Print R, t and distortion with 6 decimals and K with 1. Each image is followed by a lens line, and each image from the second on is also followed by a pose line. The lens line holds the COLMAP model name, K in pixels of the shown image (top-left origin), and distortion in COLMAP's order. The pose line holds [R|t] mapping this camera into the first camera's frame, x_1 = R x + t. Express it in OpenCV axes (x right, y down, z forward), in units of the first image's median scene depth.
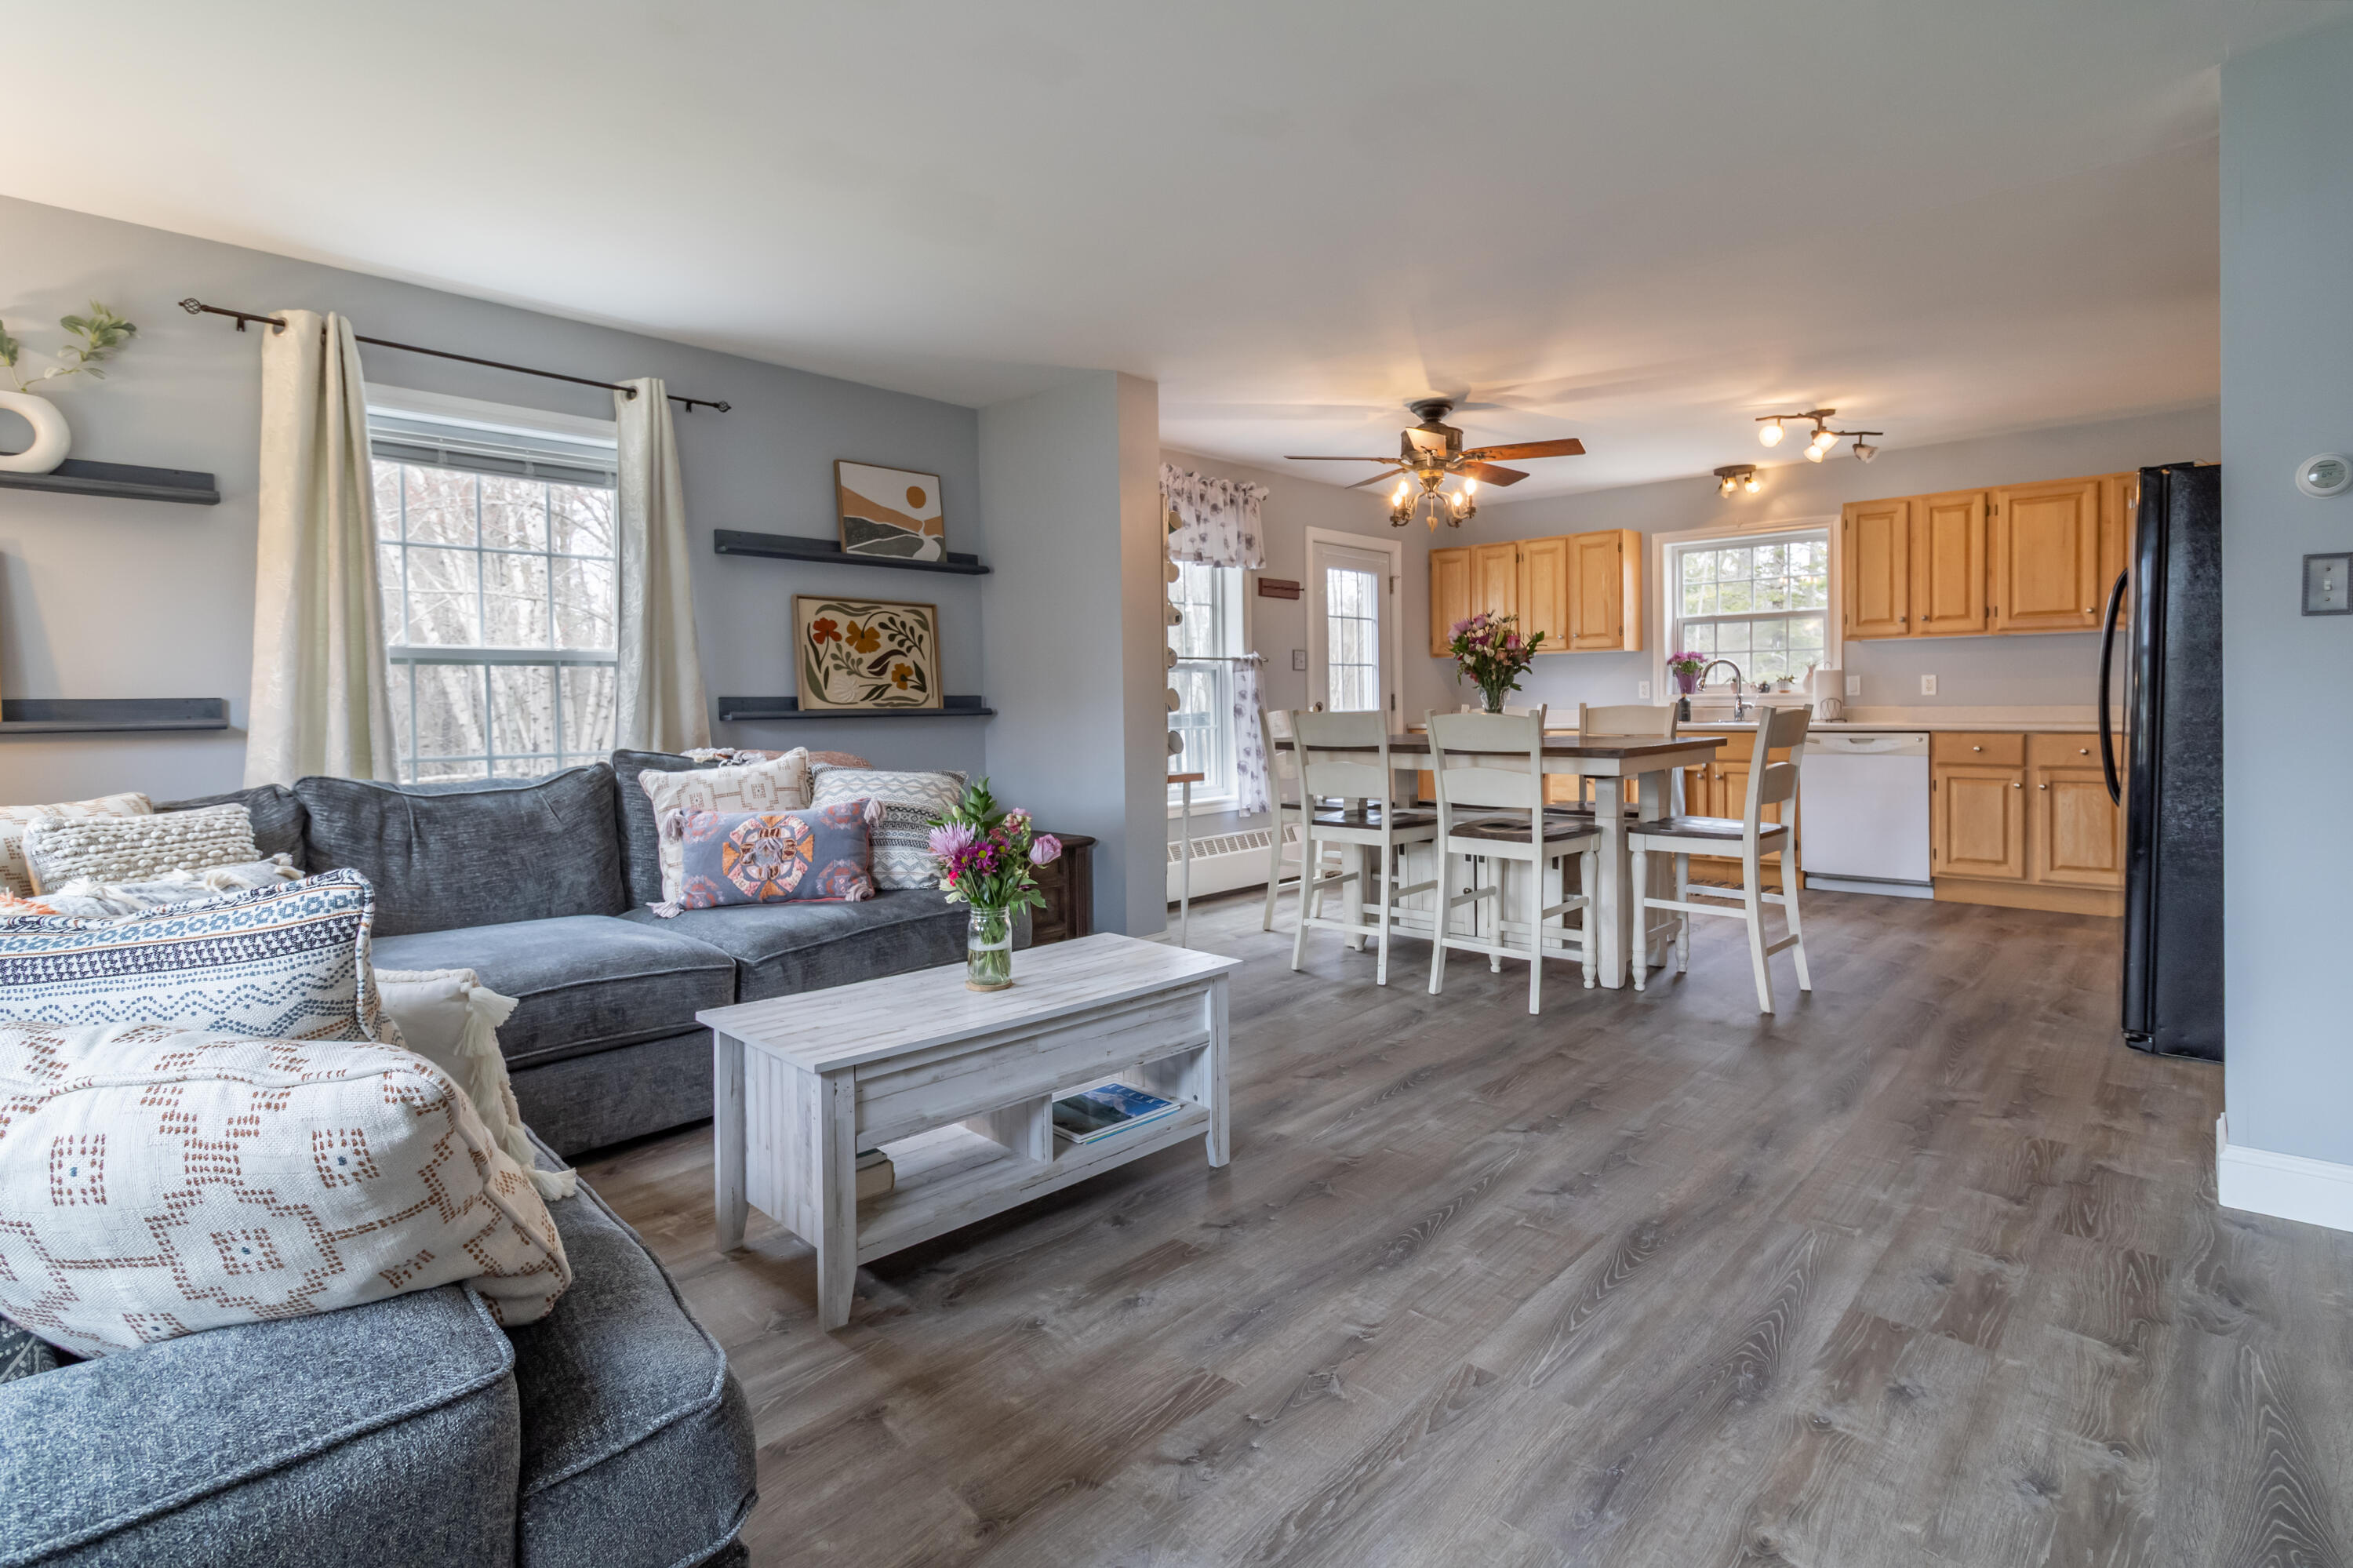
lens RADIAL K [[1153.8, 0, 1179.7], [0, 1153.8, 726.9], [0, 0, 1]] dist [-0.003034, -0.000606]
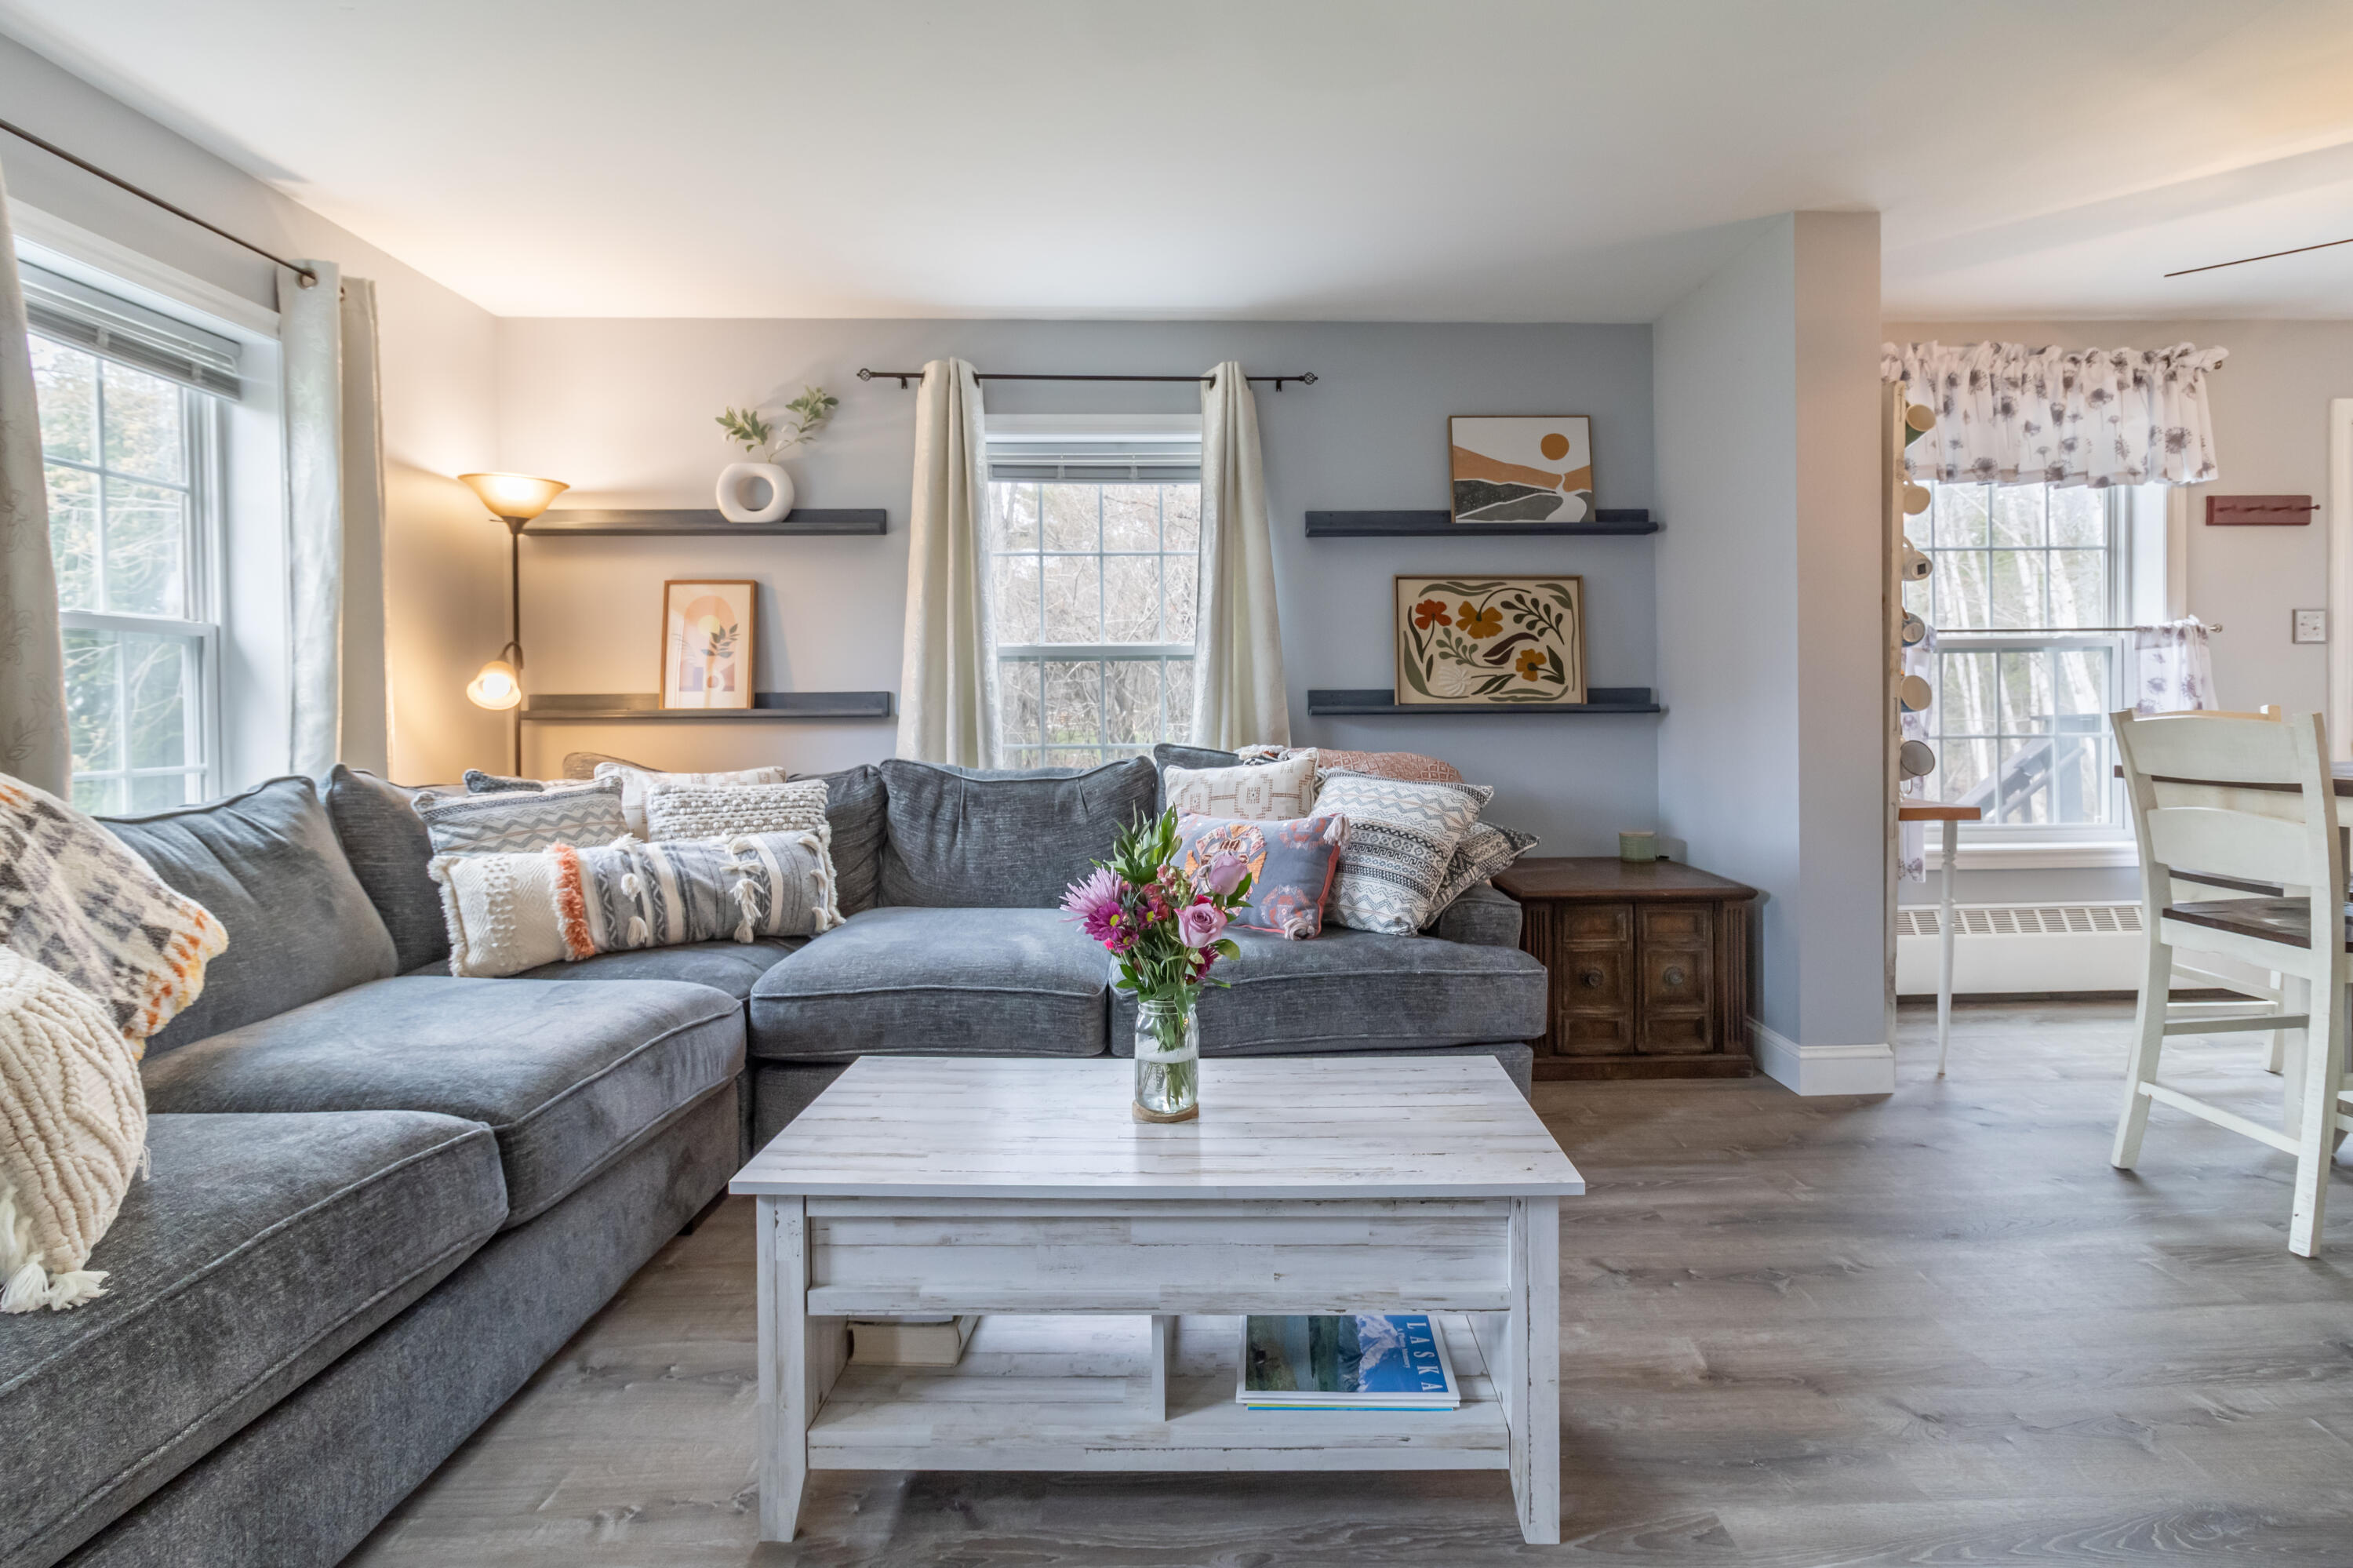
lens RADIAL K [[1100.5, 0, 1190.6], [0, 1100.5, 717.4], [0, 0, 1]] dist [0.005043, 0.000591]
pose [[0.702896, 0.016851, -0.711093, 0.159416], [-0.017045, 0.999831, 0.006844, -0.007705], [0.711089, 0.007310, 0.703064, 0.282413]]
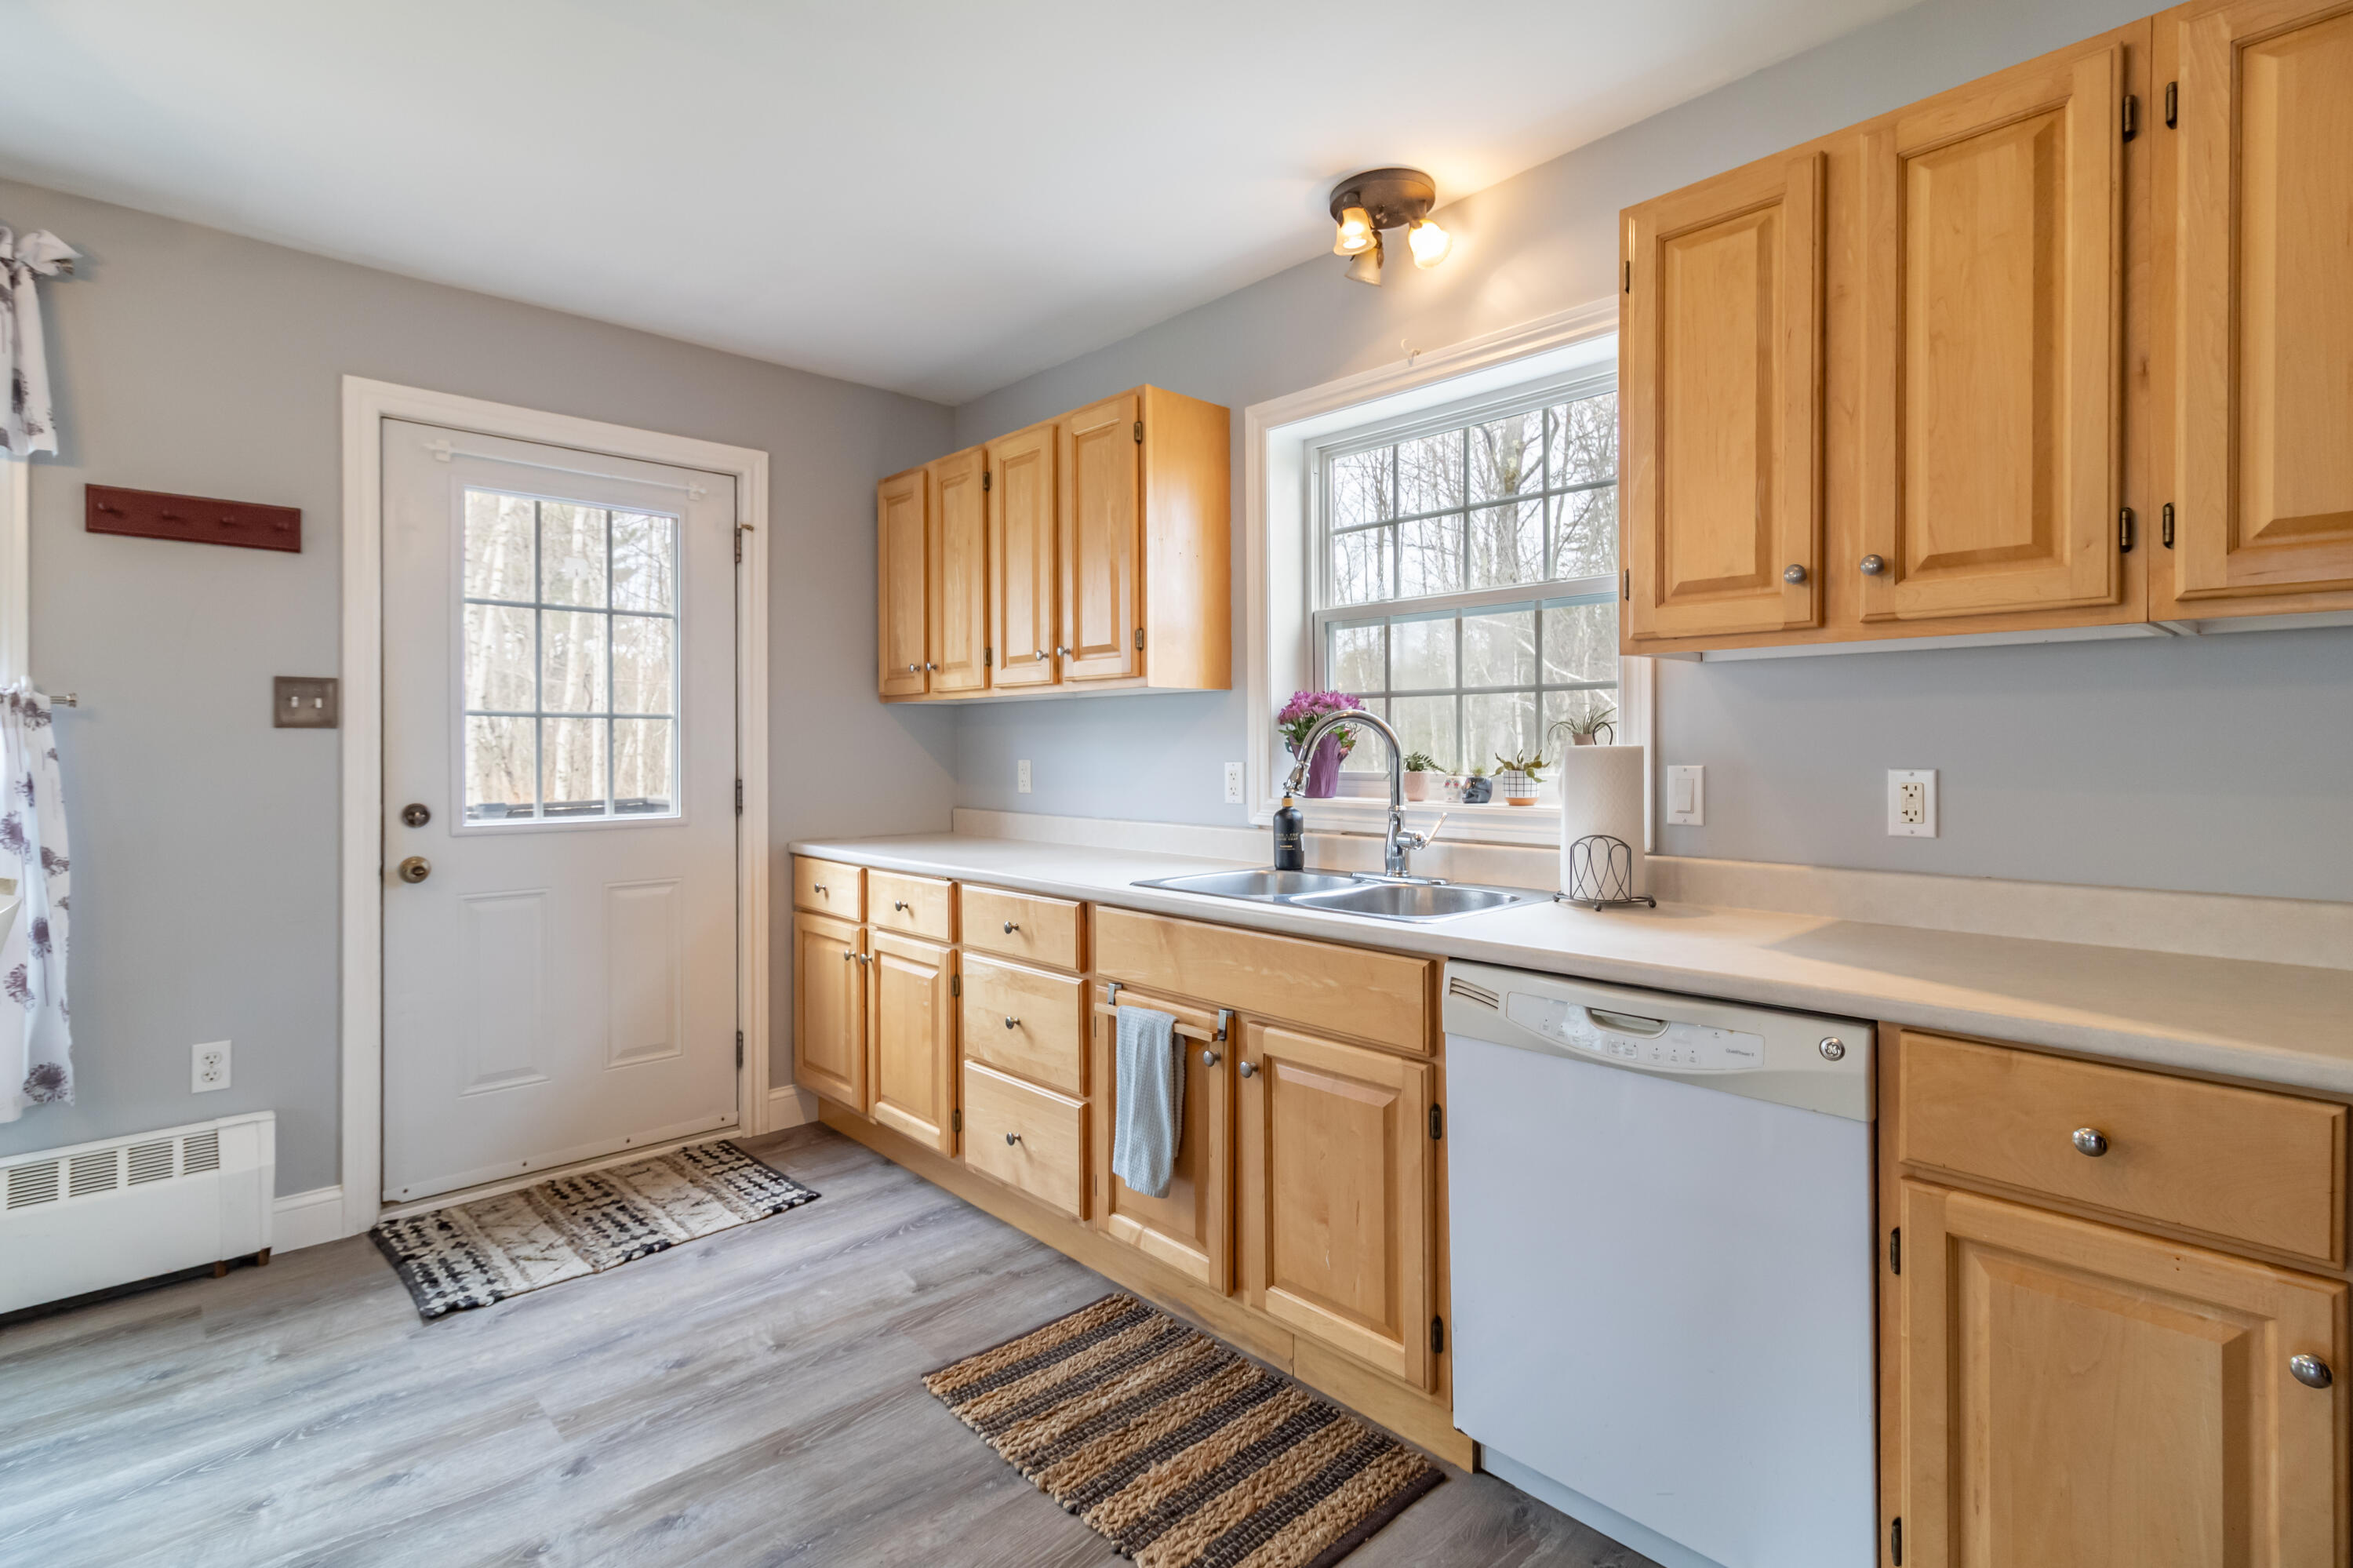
lens RADIAL K [[1161.5, 0, 1124.3], [0, 1161.5, 758.3], [0, 0, 1]] dist [-0.003154, -0.000674]
pose [[0.997558, 0.012809, -0.068664, 0.637899], [-0.013562, 0.999853, -0.010513, -0.057786], [0.068519, 0.011419, 0.997584, 0.933989]]
